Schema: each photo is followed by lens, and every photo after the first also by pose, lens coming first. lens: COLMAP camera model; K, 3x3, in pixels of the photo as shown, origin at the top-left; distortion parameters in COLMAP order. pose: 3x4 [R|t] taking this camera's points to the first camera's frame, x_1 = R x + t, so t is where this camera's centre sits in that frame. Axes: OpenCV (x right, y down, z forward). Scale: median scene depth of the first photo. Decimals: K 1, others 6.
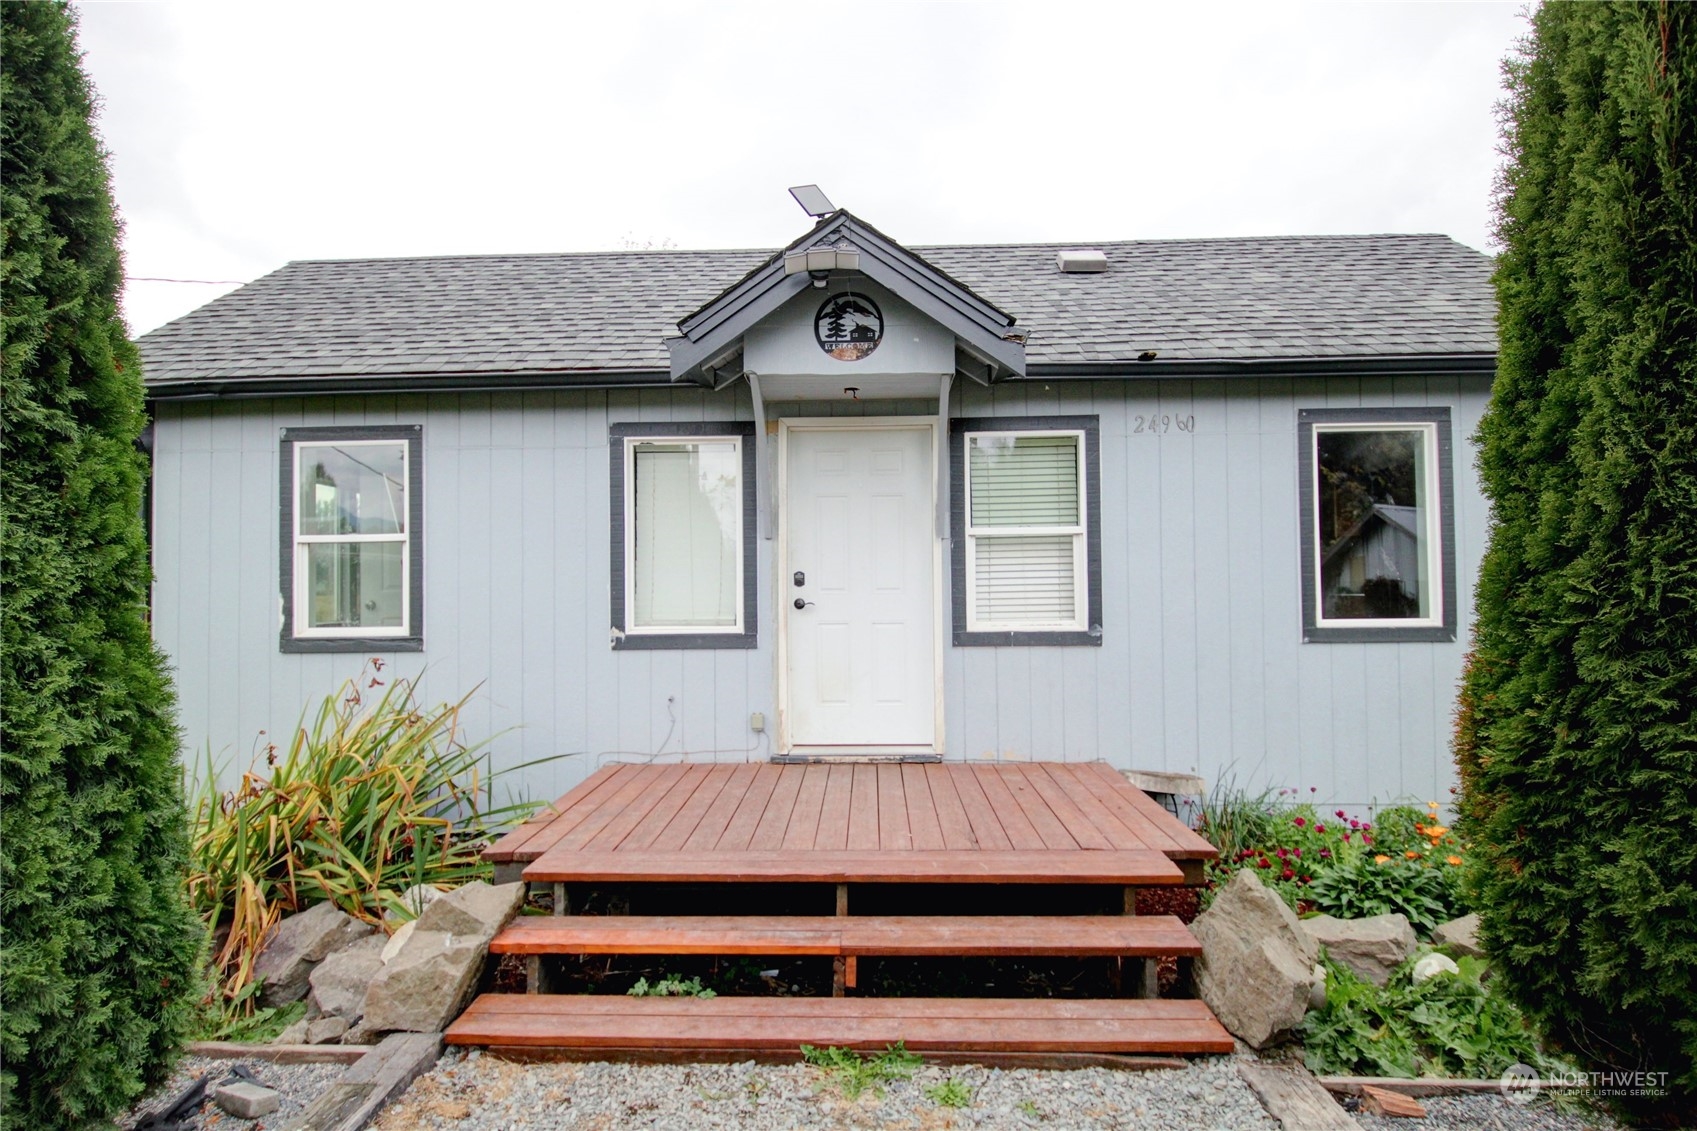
lens RADIAL K [[905.6, 0, 848.5], [0, 905.6, 565.5], [0, 0, 1]] dist [0.000008, -0.000012]
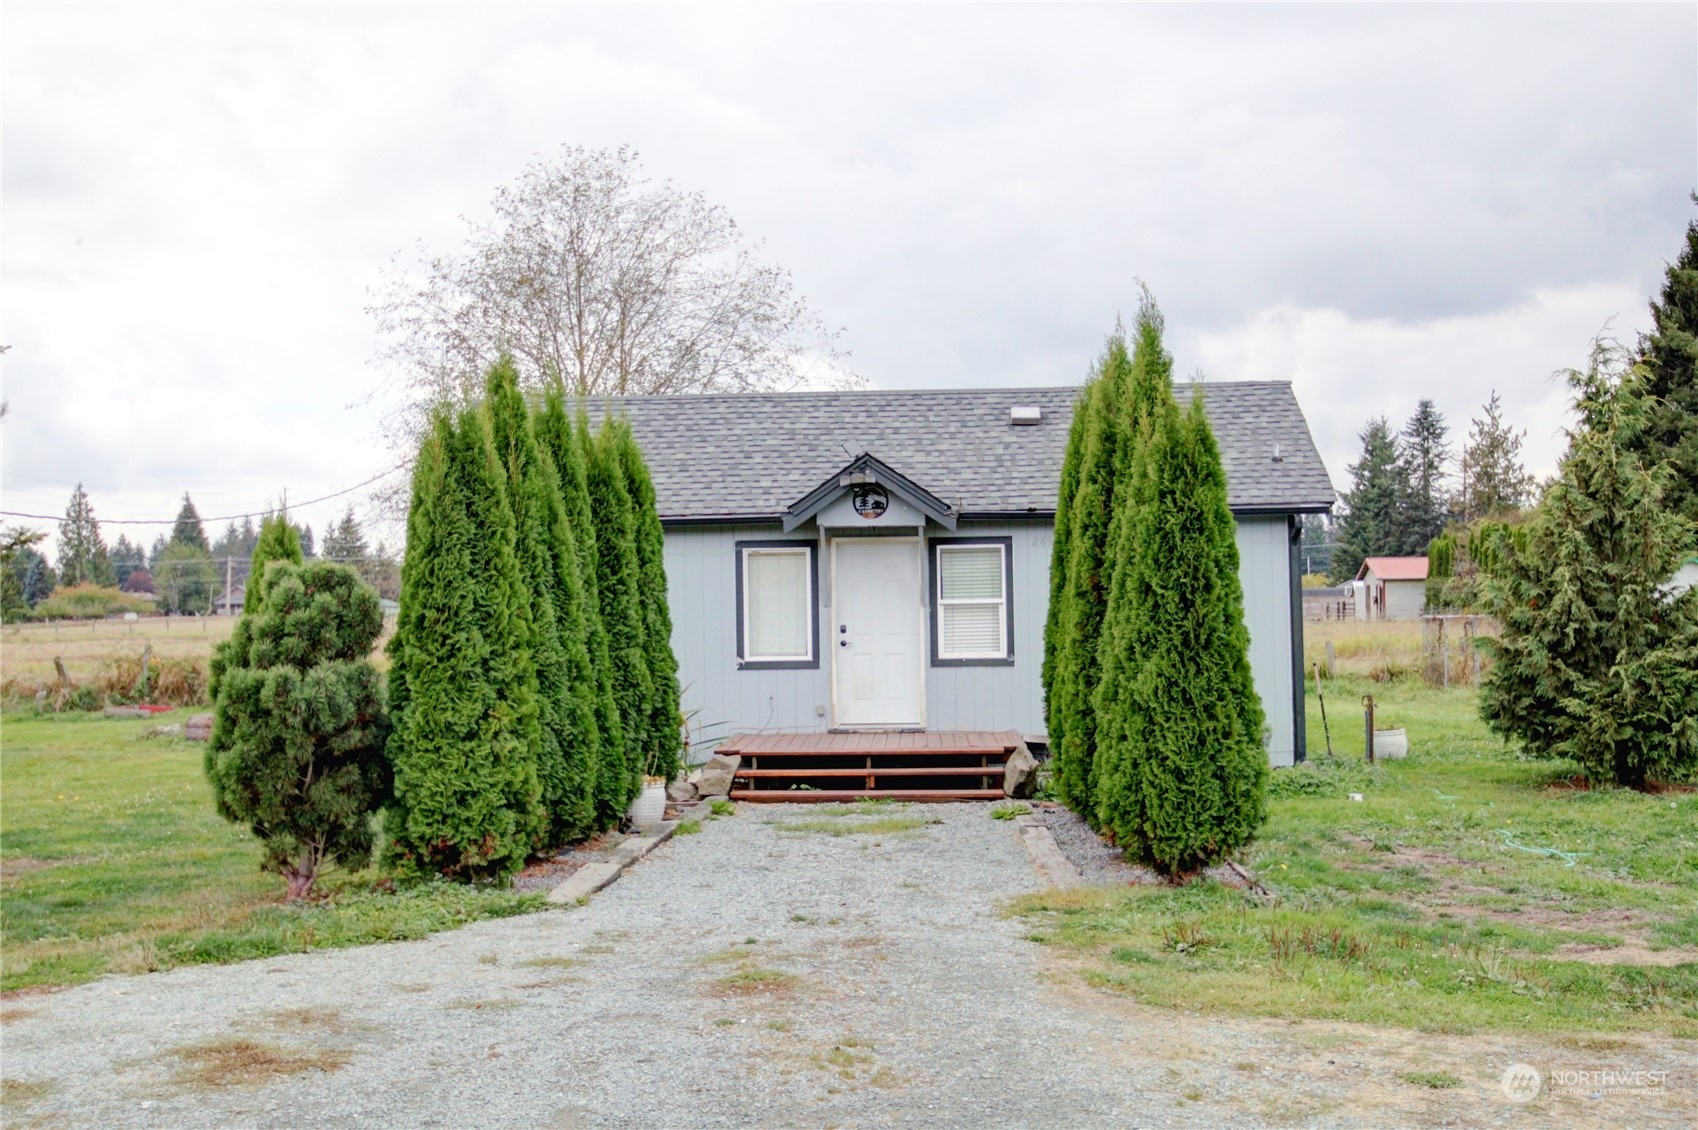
lens RADIAL K [[1836.2, 0, 849.0], [0, 1836.2, 565.0], [0, 0, 1]] dist [-0.003464, -0.001113]
pose [[0.999866, -0.005320, -0.015457, 0.012173], [0.005307, 0.999986, -0.000851, -0.107828], [0.015461, 0.000769, 0.999880, -2.590900]]
